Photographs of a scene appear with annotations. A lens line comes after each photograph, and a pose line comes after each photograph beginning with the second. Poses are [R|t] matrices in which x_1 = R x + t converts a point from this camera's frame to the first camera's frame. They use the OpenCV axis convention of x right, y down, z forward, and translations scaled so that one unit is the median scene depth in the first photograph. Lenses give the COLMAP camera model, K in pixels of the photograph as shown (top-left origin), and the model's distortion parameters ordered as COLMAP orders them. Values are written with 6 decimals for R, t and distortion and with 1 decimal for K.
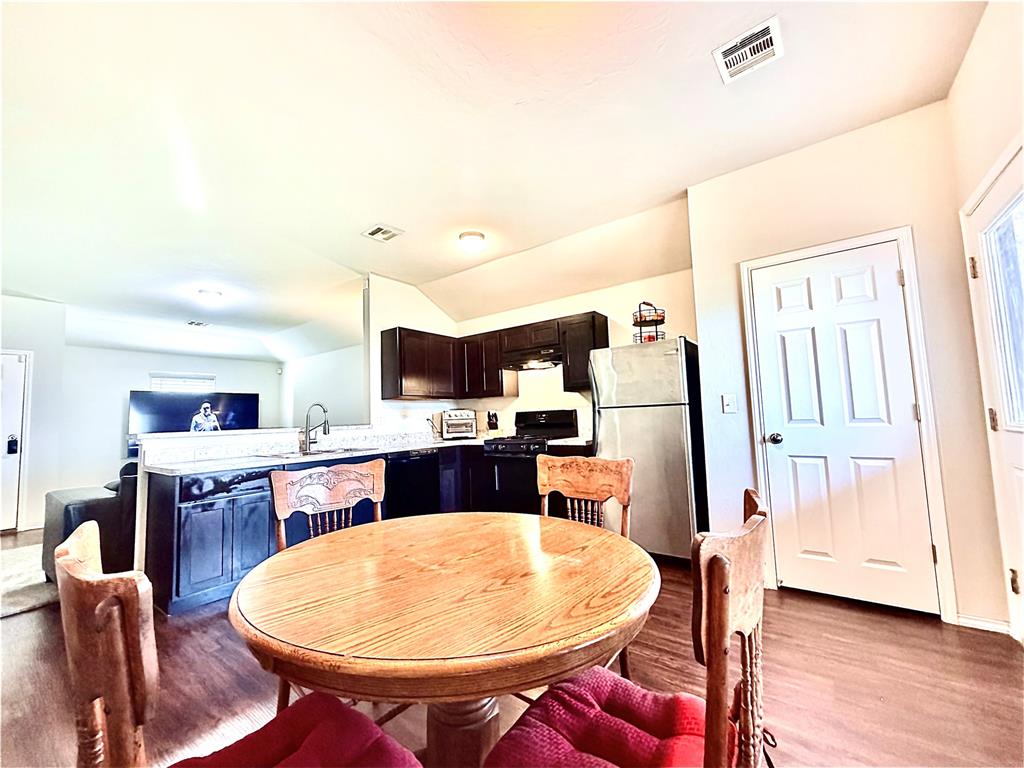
lens RADIAL K [[403.5, 0, 512.0], [0, 403.5, 384.0], [0, 0, 1]] dist [-0.000644, -0.000033]
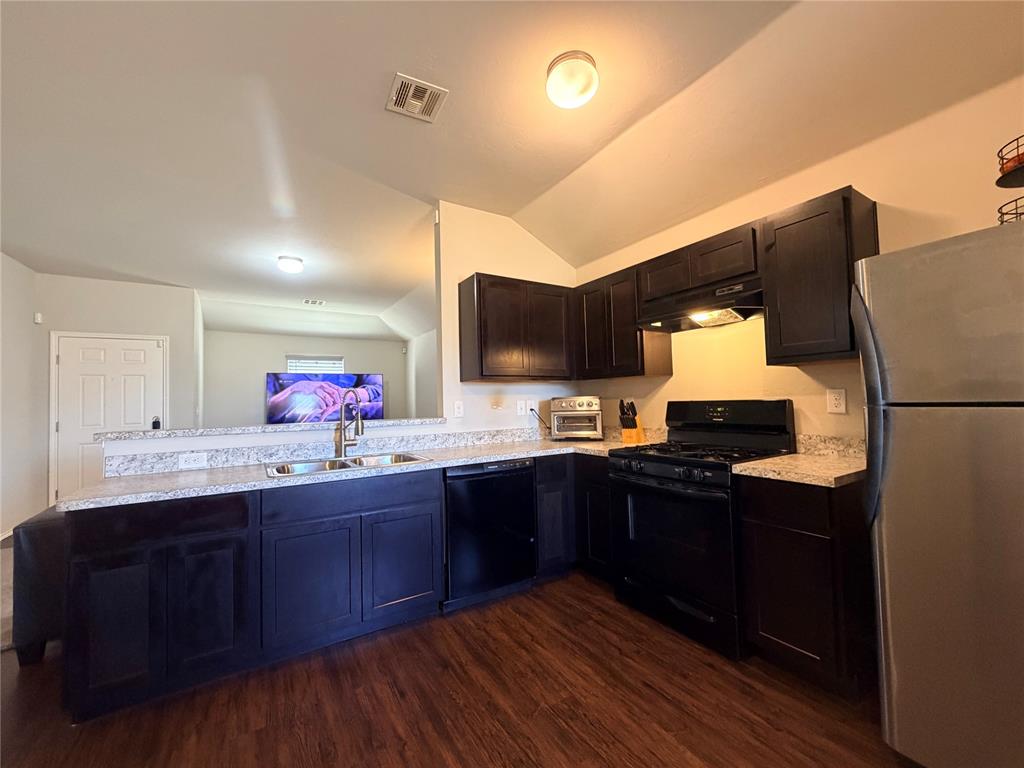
lens RADIAL K [[403.4, 0, 512.0], [0, 403.4, 384.0], [0, 0, 1]] dist [0.000797, 0.000102]
pose [[0.929419, -0.001205, -0.369025, 0.016436], [0.021732, 0.998438, 0.051474, 0.008153], [0.368386, -0.055860, 0.927993, 0.365392]]
